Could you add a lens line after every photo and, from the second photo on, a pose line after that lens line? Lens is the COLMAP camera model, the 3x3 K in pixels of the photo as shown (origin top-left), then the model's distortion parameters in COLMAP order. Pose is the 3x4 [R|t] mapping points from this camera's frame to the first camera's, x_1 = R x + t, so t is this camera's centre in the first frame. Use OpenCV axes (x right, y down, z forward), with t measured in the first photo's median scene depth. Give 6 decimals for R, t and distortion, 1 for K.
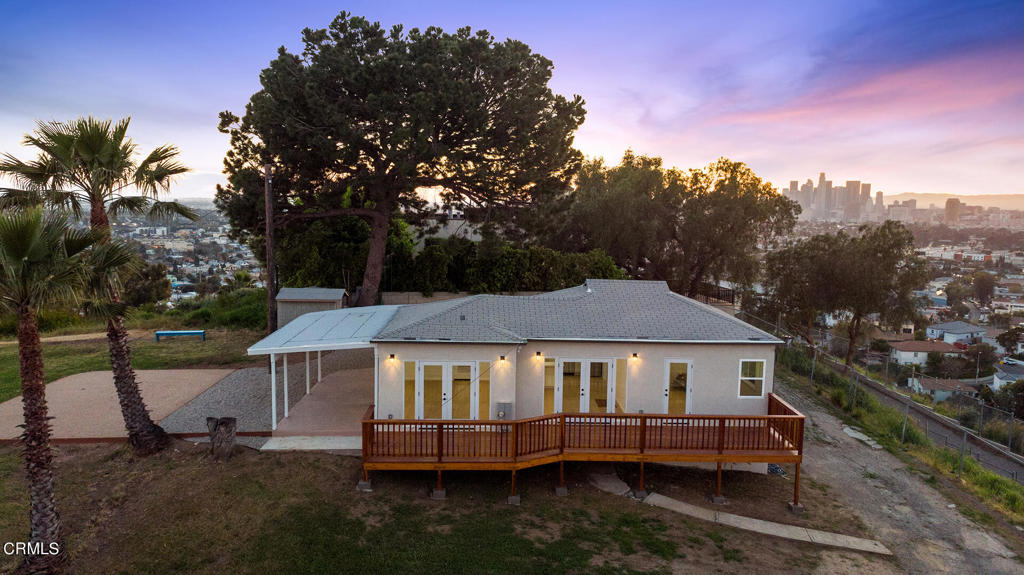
lens RADIAL K [[734.0, 0, 512.0], [0, 734.0, 287.5], [0, 0, 1]] dist [0.034072, -0.000876]
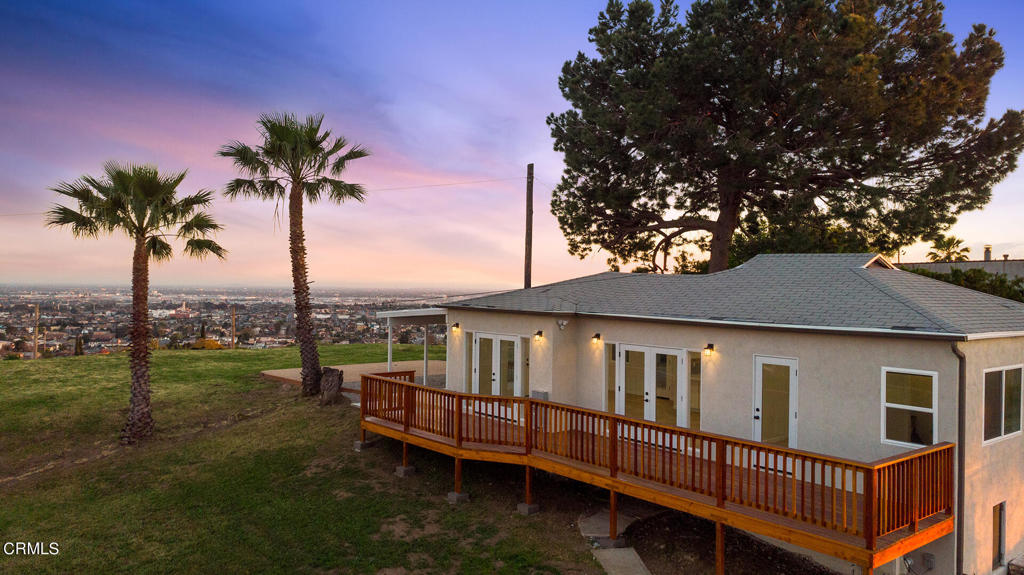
lens RADIAL K [[734.0, 0, 512.0], [0, 734.0, 287.5], [0, 0, 1]] dist [0.034072, -0.000876]
pose [[0.630984, -0.002857, -0.775791, 0.576394], [-0.094958, 0.992190, -0.080888, 0.113657], [0.769962, 0.124707, 0.625784, 0.479518]]
